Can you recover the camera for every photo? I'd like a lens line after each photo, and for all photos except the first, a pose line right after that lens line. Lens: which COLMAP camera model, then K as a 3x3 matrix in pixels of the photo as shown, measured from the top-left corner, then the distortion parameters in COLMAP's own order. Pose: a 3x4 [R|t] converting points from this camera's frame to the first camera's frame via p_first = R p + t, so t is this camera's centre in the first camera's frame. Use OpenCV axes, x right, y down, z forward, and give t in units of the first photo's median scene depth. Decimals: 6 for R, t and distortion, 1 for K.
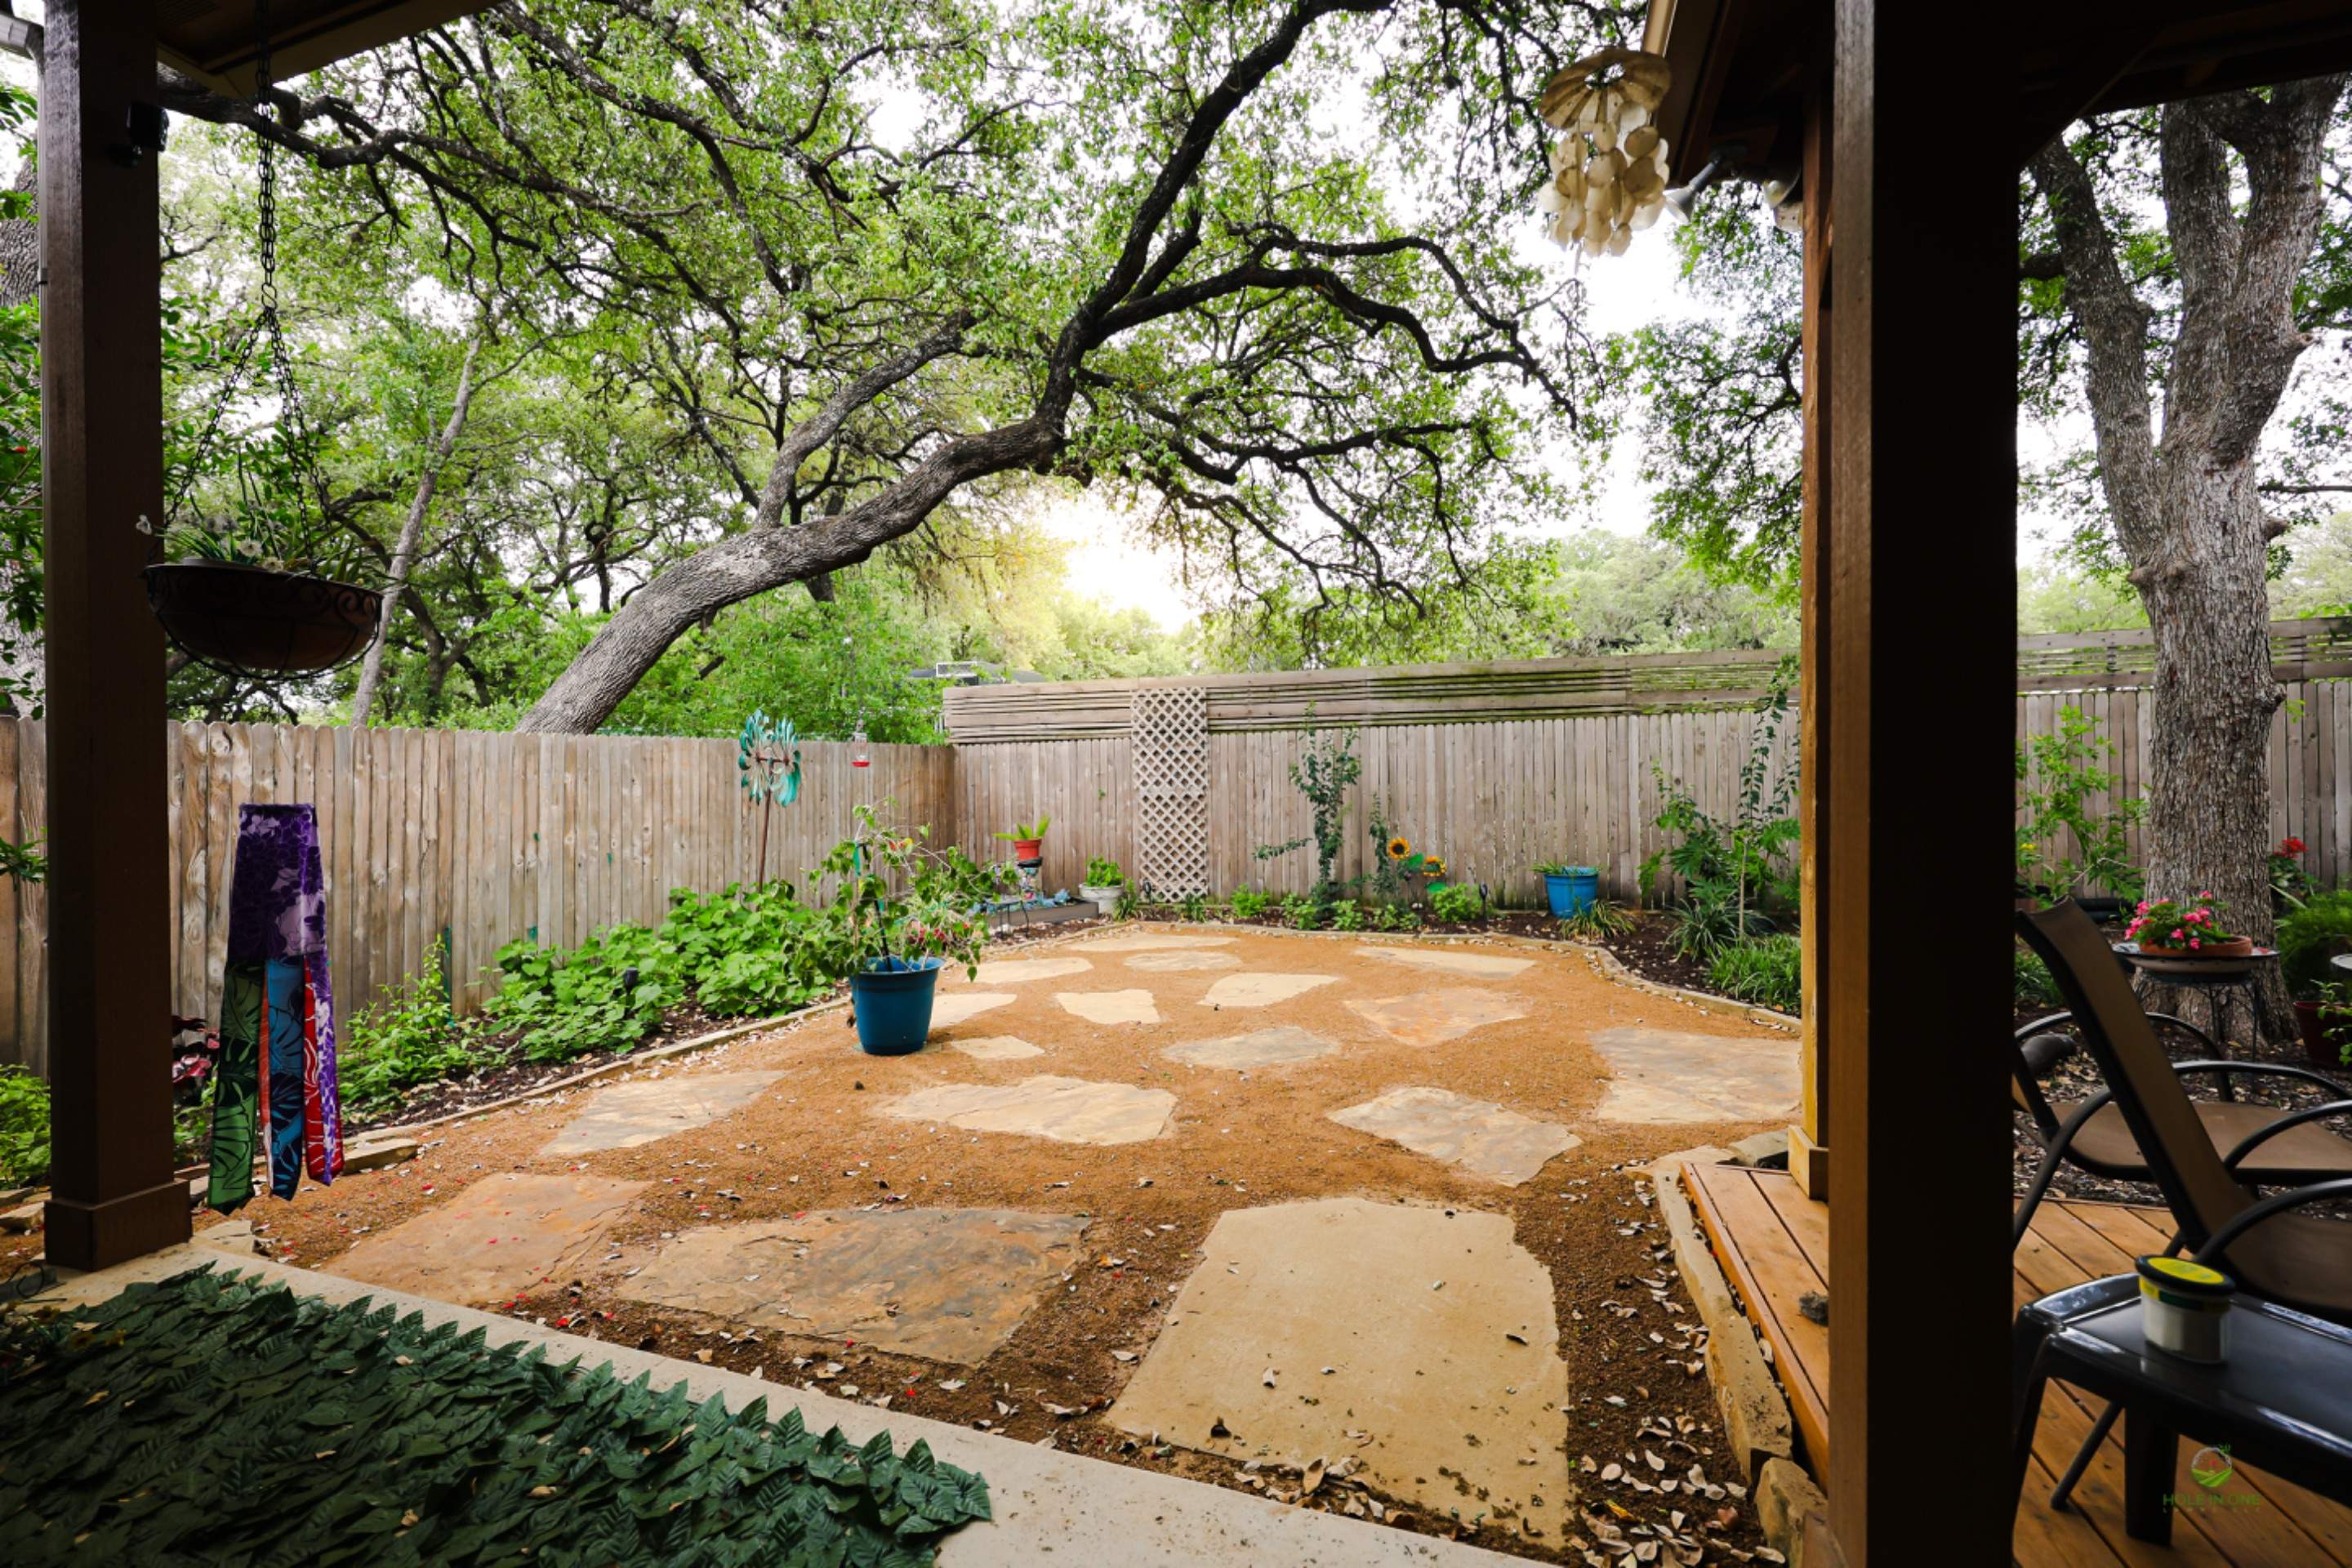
lens RADIAL K [[965.2, 0, 1164.2], [0, 965.2, 776.3], [0, 0, 1]] dist [-0.003541, 0.000050]
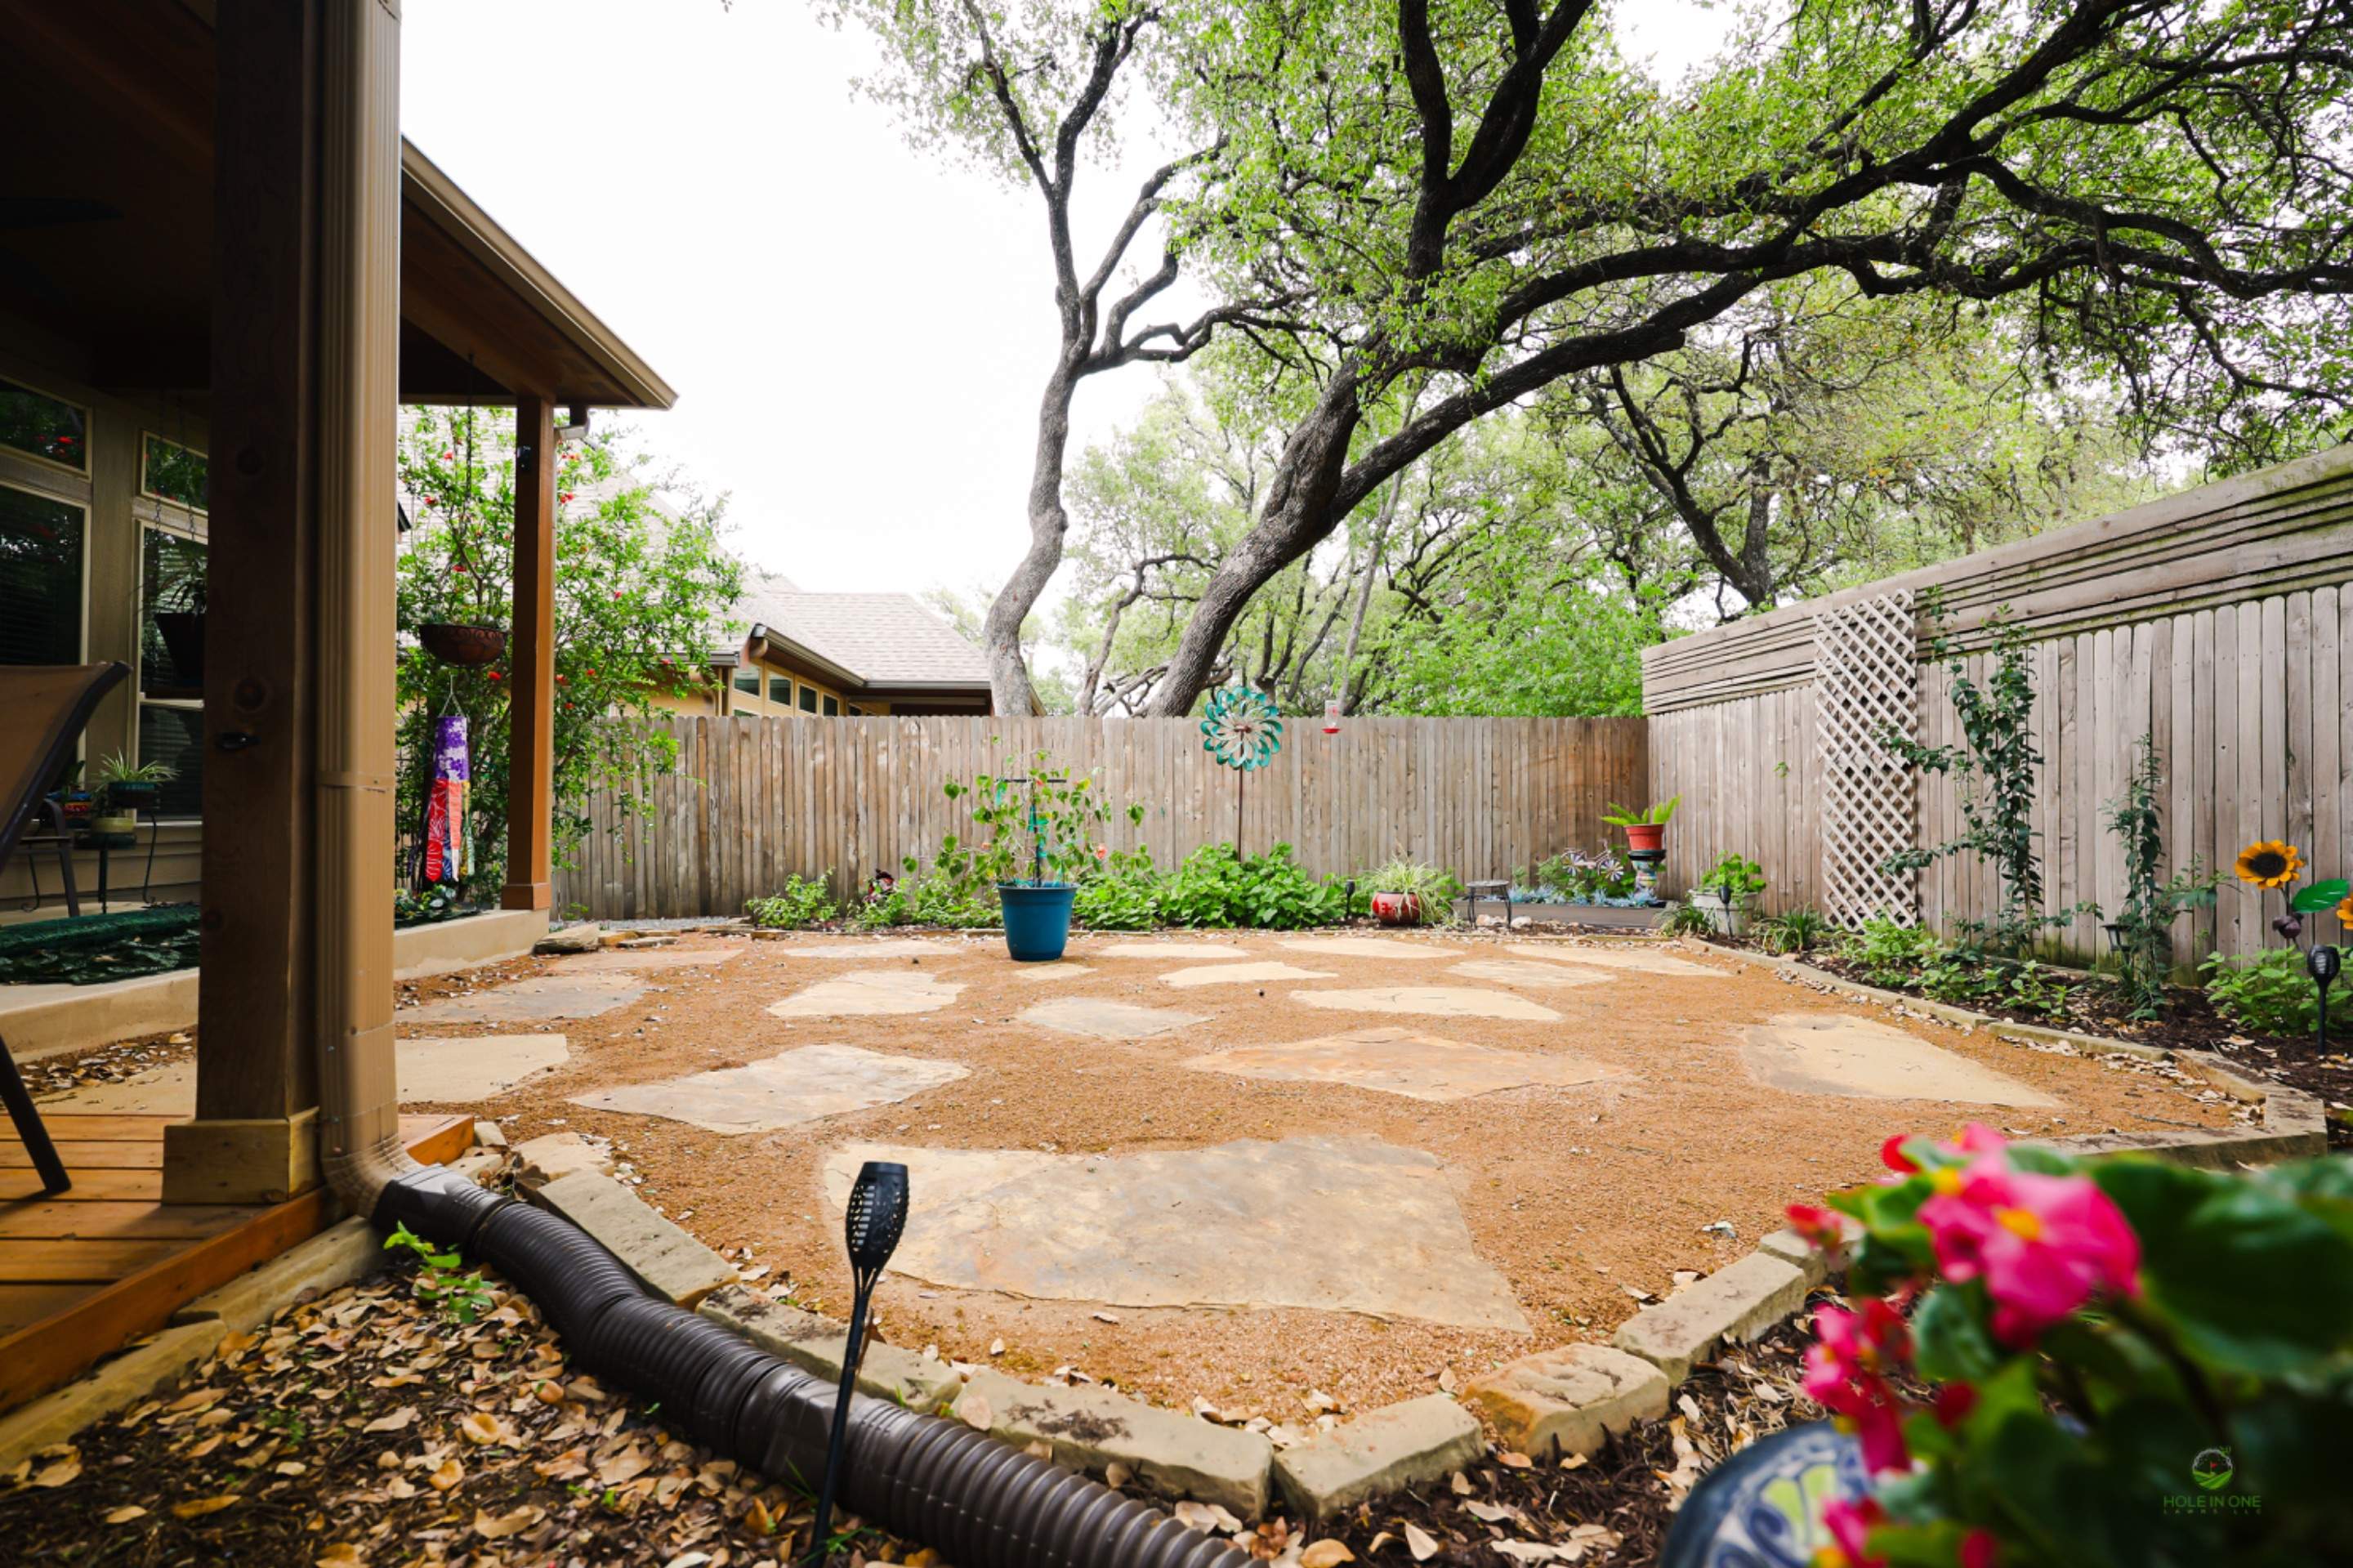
lens RADIAL K [[965.7, 0, 1178.9], [0, 965.7, 790.3], [0, 0, 1]] dist [-0.003541, 0.000050]
pose [[0.412318, 0.002736, -0.911036, 0.405013], [-0.003940, 0.999991, 0.001220, 0.036385], [0.911031, 0.003086, 0.412325, 0.325706]]
